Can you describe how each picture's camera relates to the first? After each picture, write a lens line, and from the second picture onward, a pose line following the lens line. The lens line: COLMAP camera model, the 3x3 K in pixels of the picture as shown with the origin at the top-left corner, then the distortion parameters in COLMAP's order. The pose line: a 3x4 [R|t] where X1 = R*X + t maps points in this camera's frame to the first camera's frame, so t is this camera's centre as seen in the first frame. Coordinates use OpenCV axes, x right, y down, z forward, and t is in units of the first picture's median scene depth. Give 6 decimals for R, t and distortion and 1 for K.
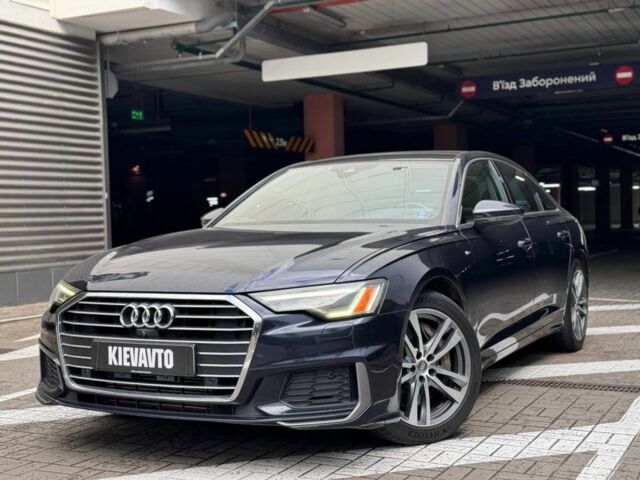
lens RADIAL K [[891.6, 0, 320.0], [0, 891.6, 240.0], [0, 0, 1]] dist [0.100817, 0.039157]
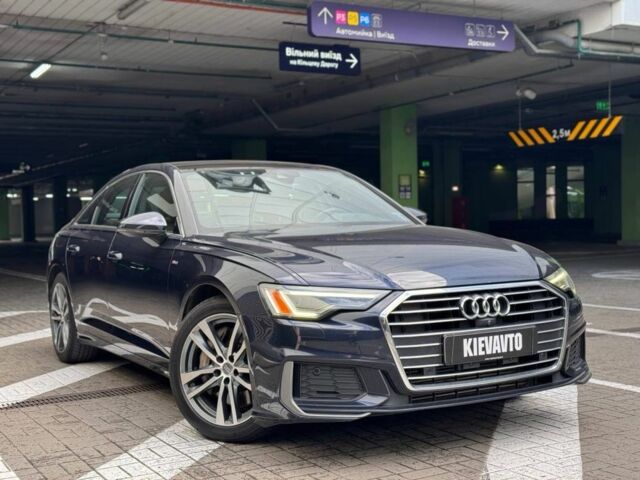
lens RADIAL K [[891.6, 0, 320.0], [0, 891.6, 240.0], [0, 0, 1]] dist [0.100817, 0.039157]
pose [[0.543268, -0.014069, 0.839442, -1.197509], [0.037212, 0.999280, -0.007335, 0.006666], [-0.838735, 0.035222, 0.543400, 0.586052]]
